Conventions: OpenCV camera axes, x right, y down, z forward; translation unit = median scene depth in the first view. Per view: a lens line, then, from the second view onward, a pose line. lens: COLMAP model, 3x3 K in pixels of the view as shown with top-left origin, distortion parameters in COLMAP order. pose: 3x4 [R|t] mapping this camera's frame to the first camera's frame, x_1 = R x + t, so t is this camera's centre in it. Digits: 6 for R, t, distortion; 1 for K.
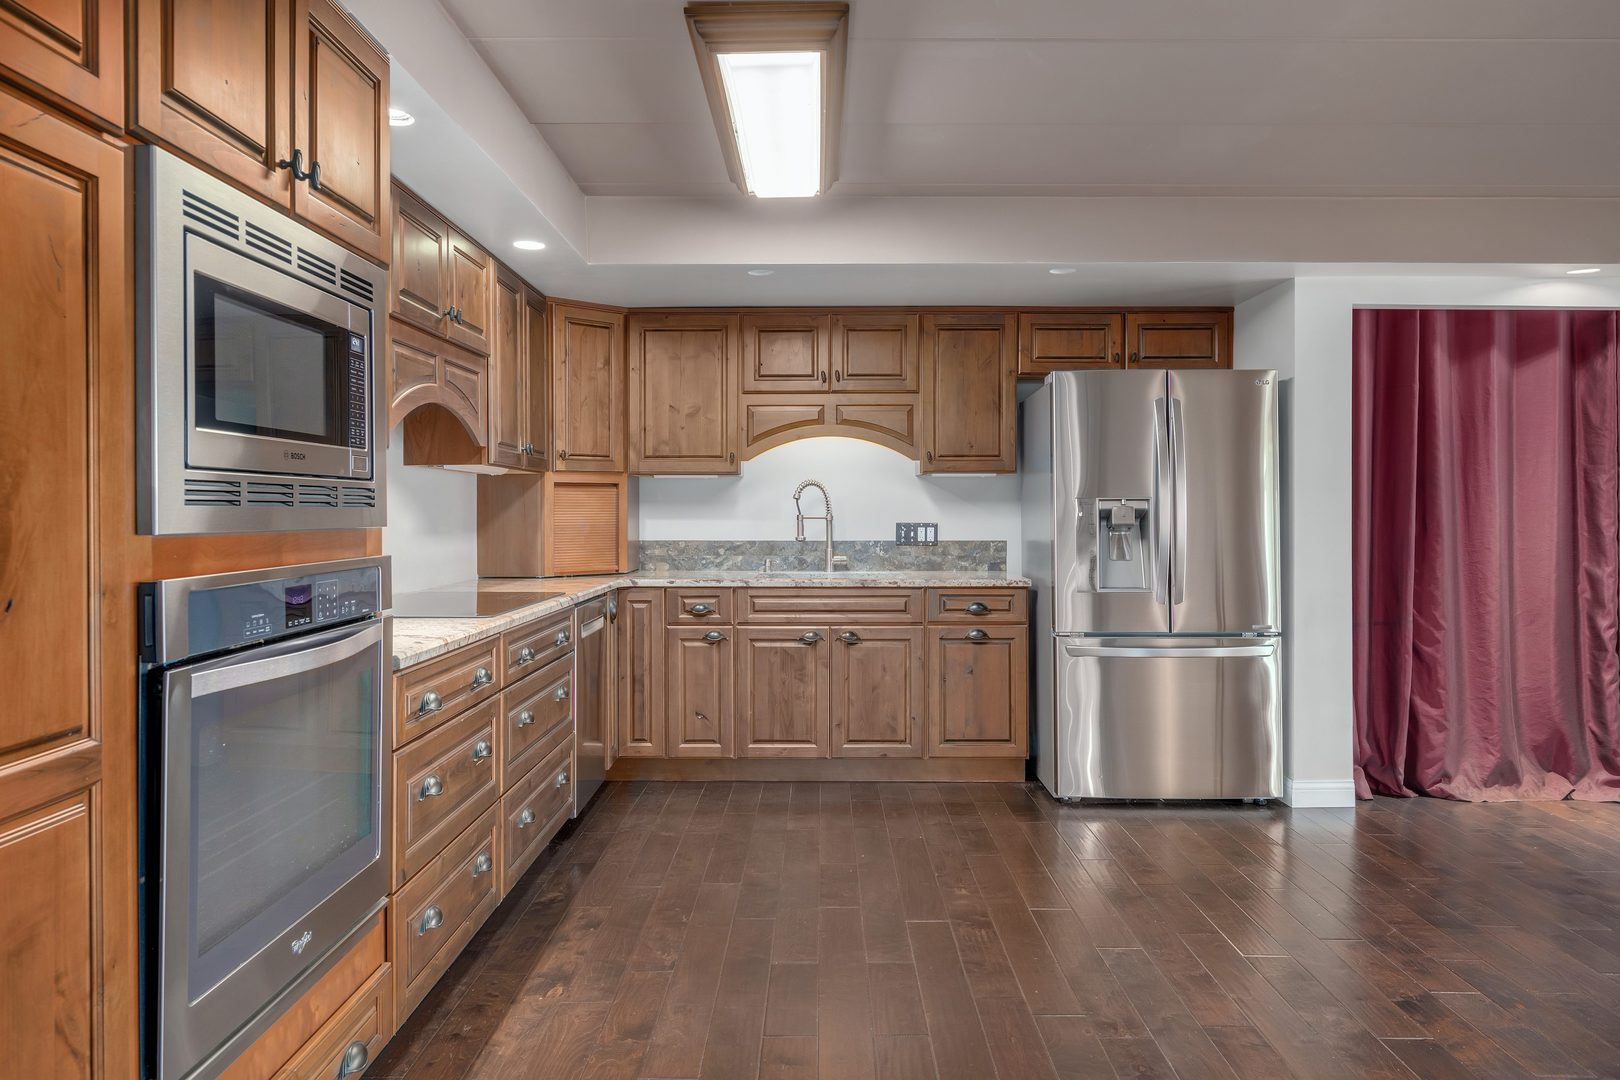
lens RADIAL K [[1086.3, 0, 809.5], [0, 1086.3, 515.7], [0, 0, 1]] dist [0.002208, 0.001088]
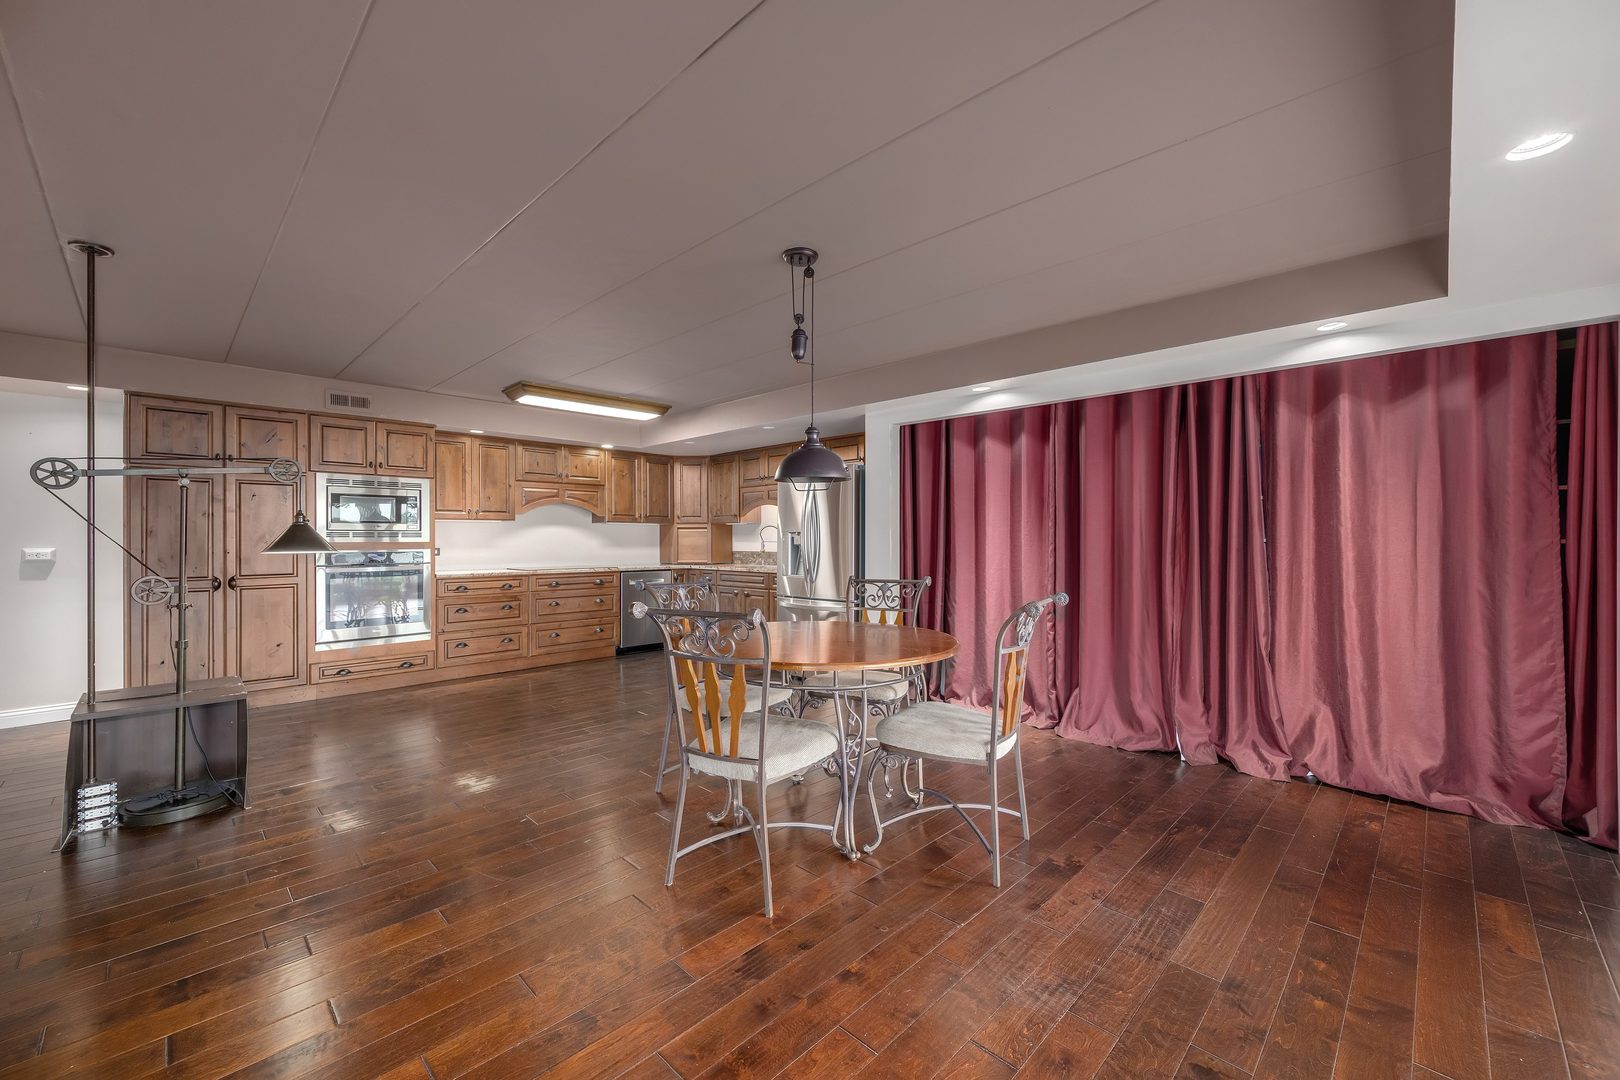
lens RADIAL K [[642.9, 0, 810.0], [0, 642.9, 540.0], [0, 0, 1]] dist [-0.000365, 0.000247]
pose [[0.719729, 0.000245, -0.694255, 1.067701], [-0.002721, 0.999993, -0.002469, 0.002595], [0.694249, 0.003666, 0.719725, 0.121088]]
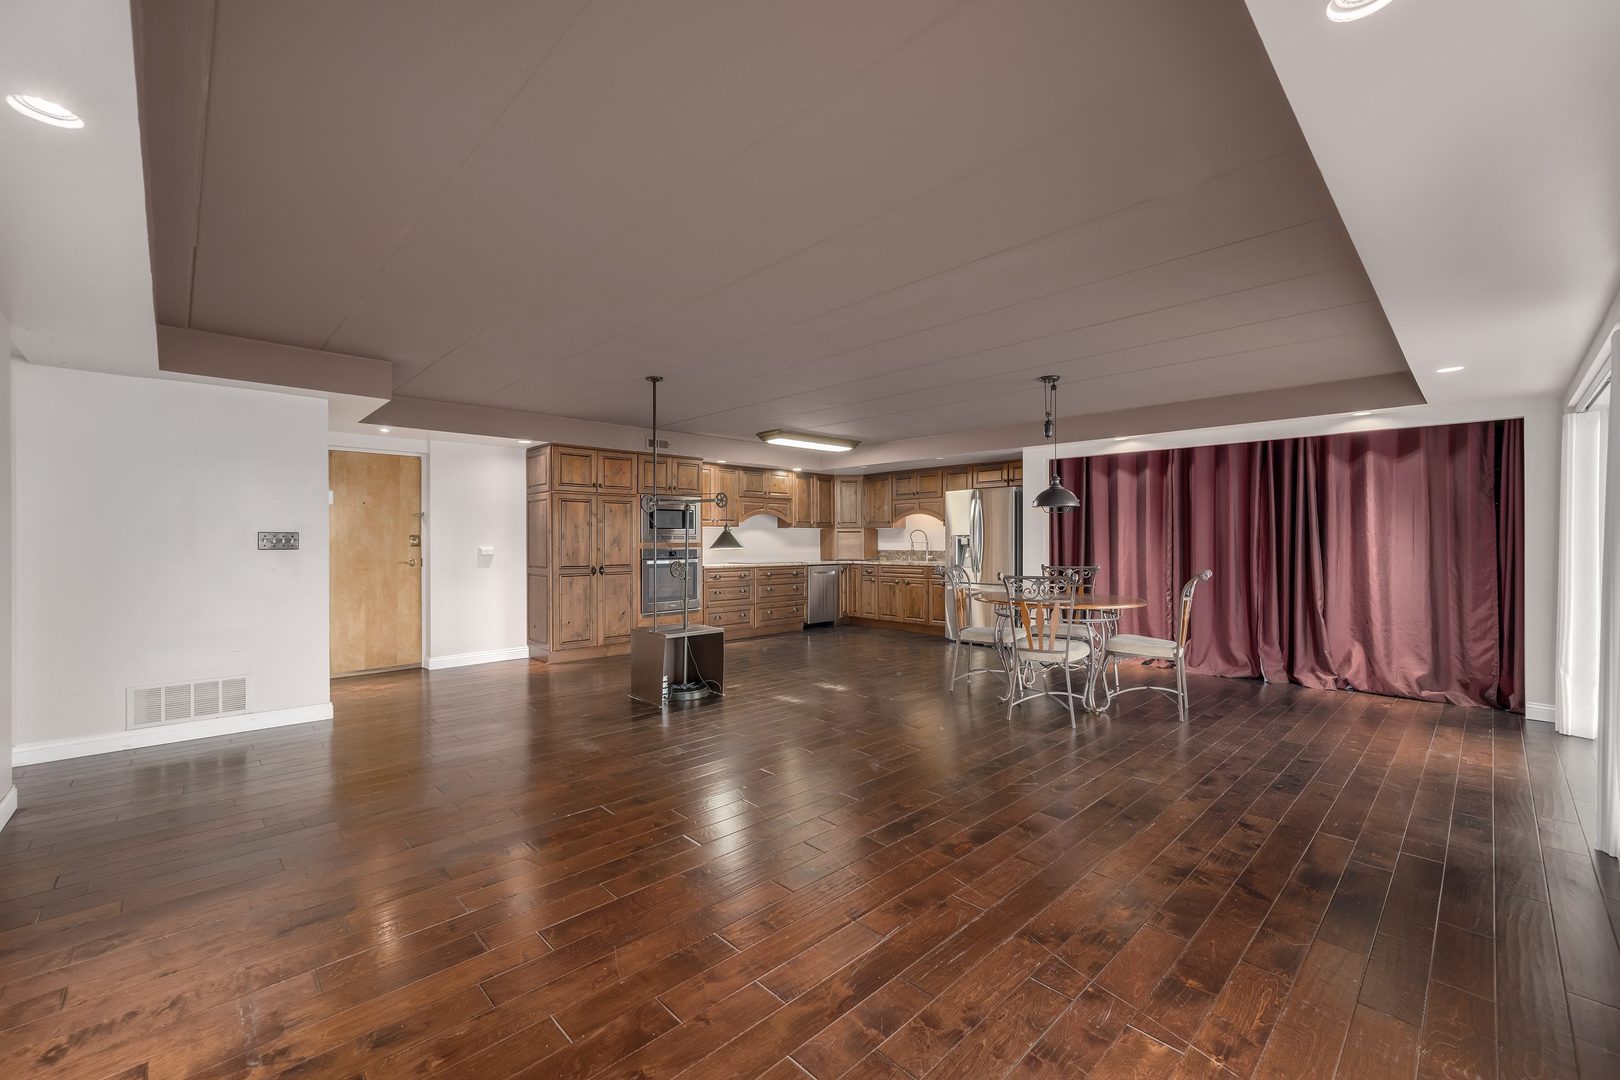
lens RADIAL K [[654.1, 0, 810.0], [0, 654.1, 540.0], [0, 0, 1]] dist [0.002225, 0.000019]
pose [[0.701091, -0.001720, -0.713070, 1.127531], [-0.002543, 0.999985, -0.004913, 0.005764], [0.713067, 0.005258, 0.701076, -0.446861]]
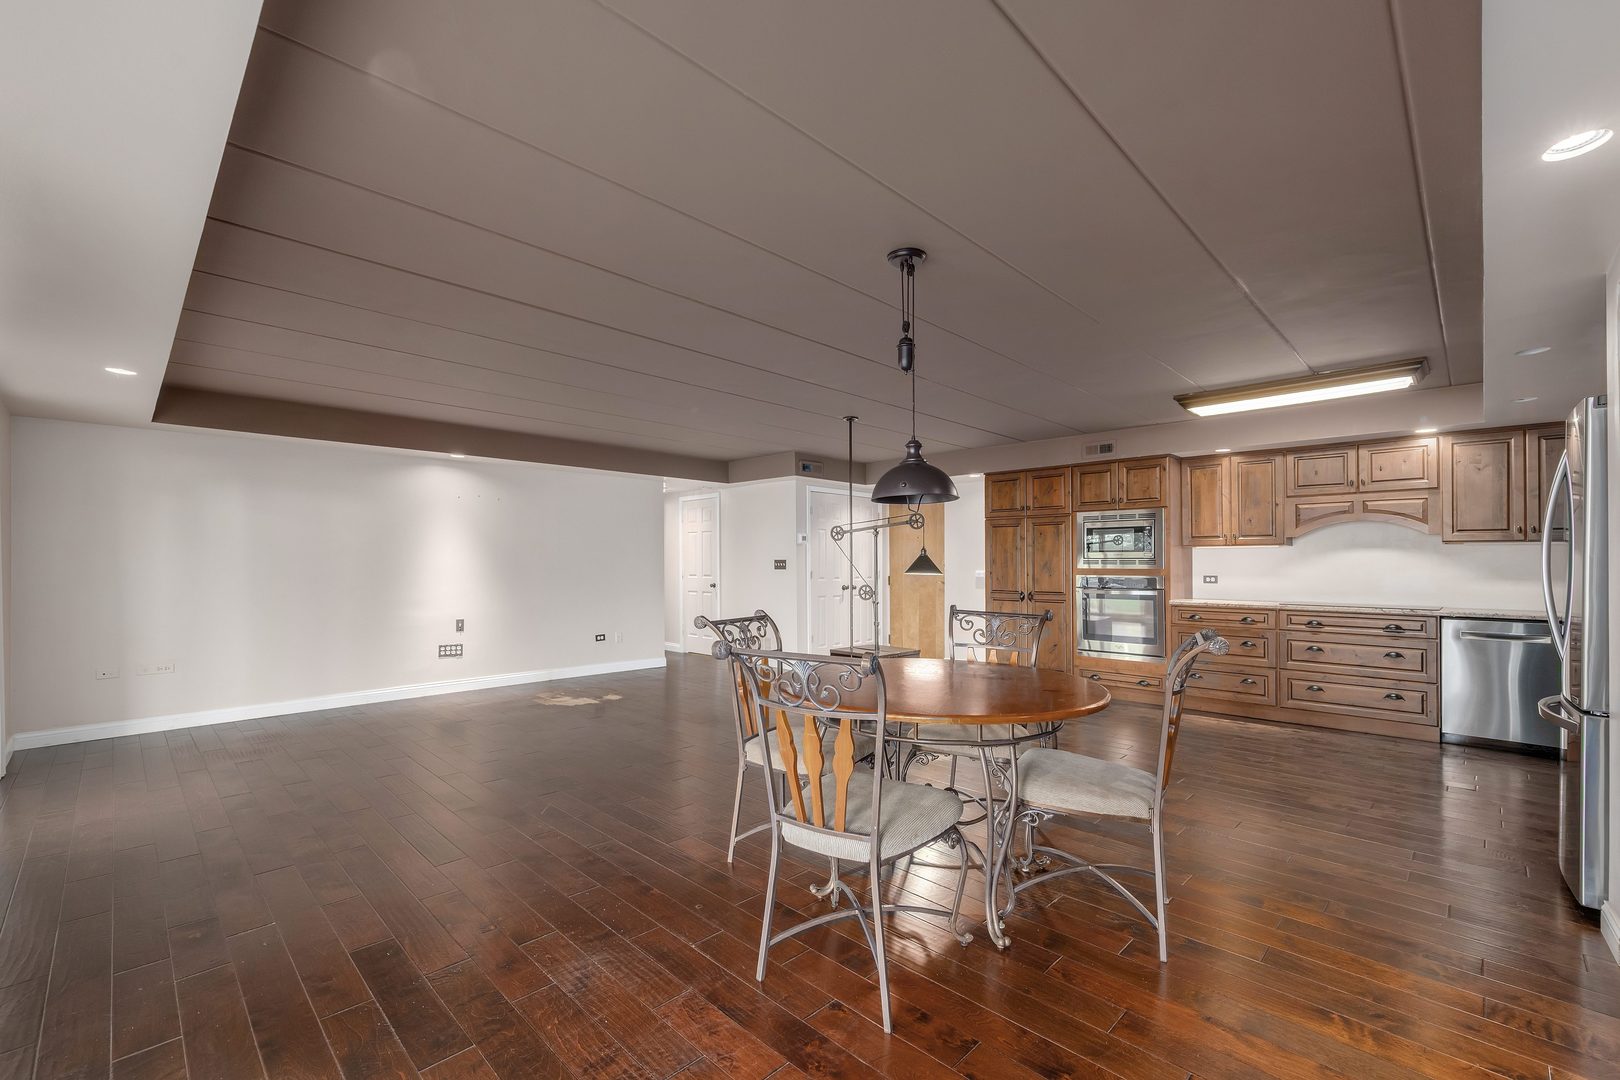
lens RADIAL K [[681.1, 0, 828.6], [0, 681.1, 565.3], [0, 0, 1]] dist [0.000871, 0.000038]
pose [[-0.684589, -0.003481, -0.728921, 1.114916], [-0.009137, 0.999951, 0.003805, -0.000397], [0.728872, 0.009265, -0.684587, 0.858923]]
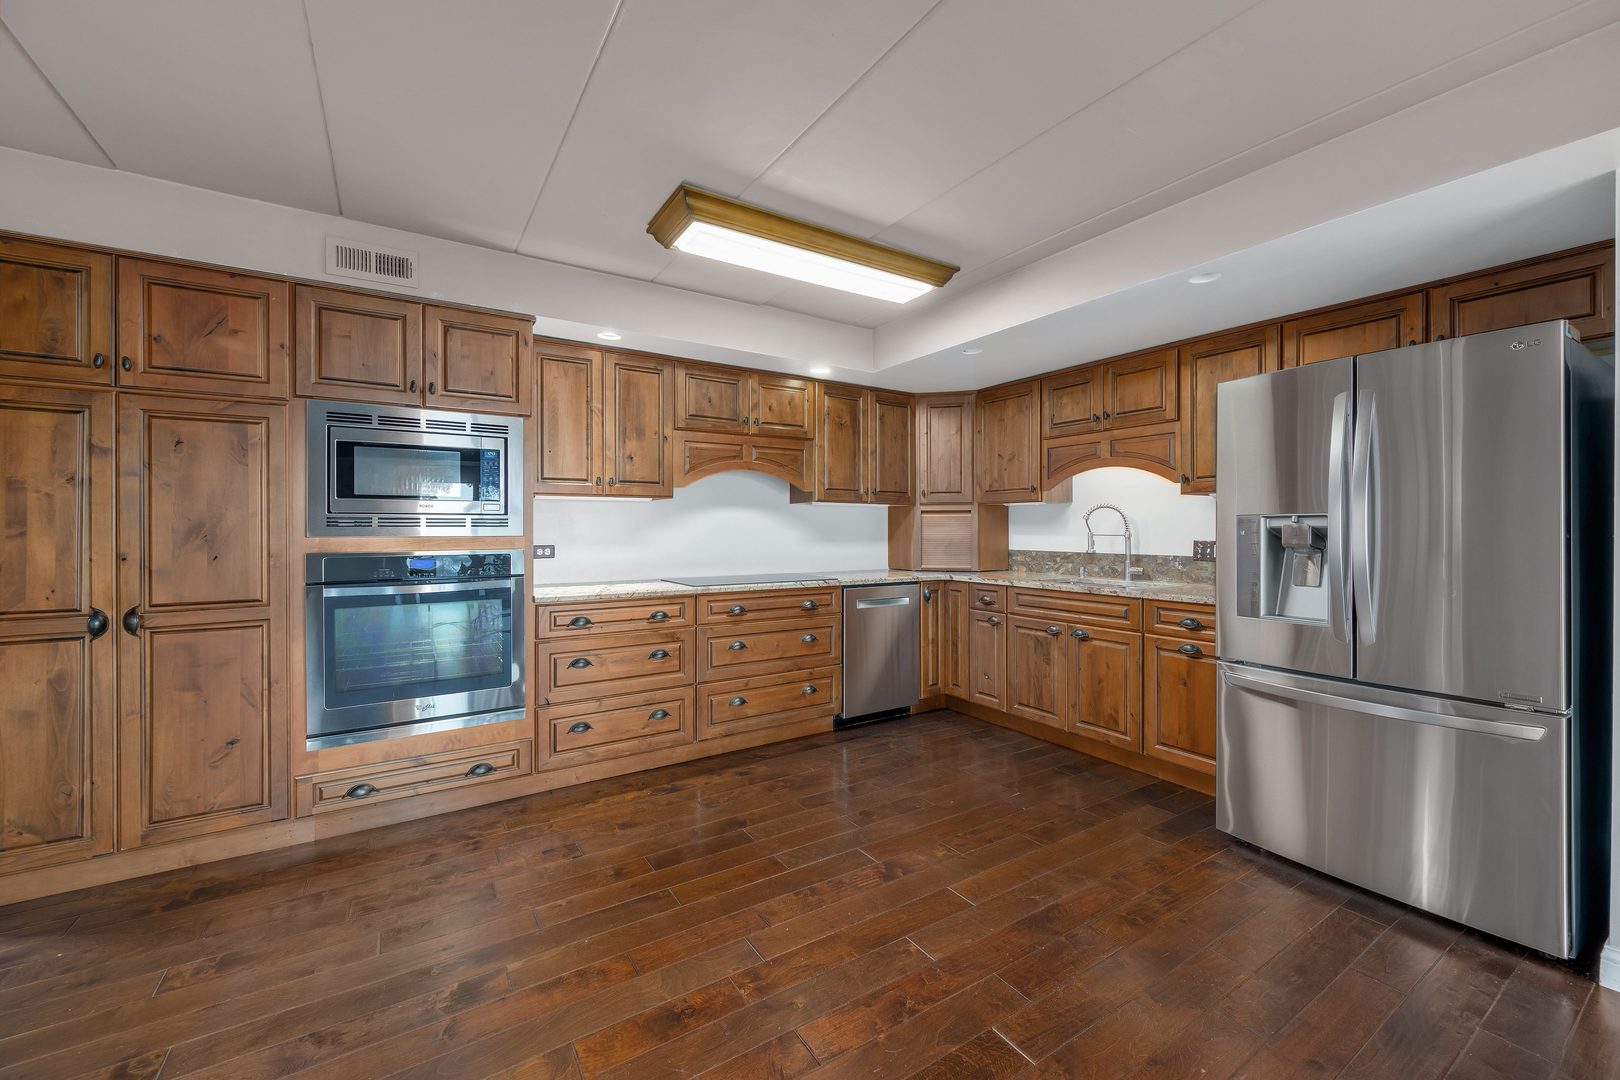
lens RADIAL K [[646.9, 0, 812.7], [0, 646.9, 529.0], [0, 0, 1]] dist [0.001470, 0.000070]
pose [[0.548922, 0.001323, -0.835873, 0.469193], [-0.005160, 0.999985, -0.001806, -0.001687], [0.835858, 0.005305, 0.548920, 0.359142]]
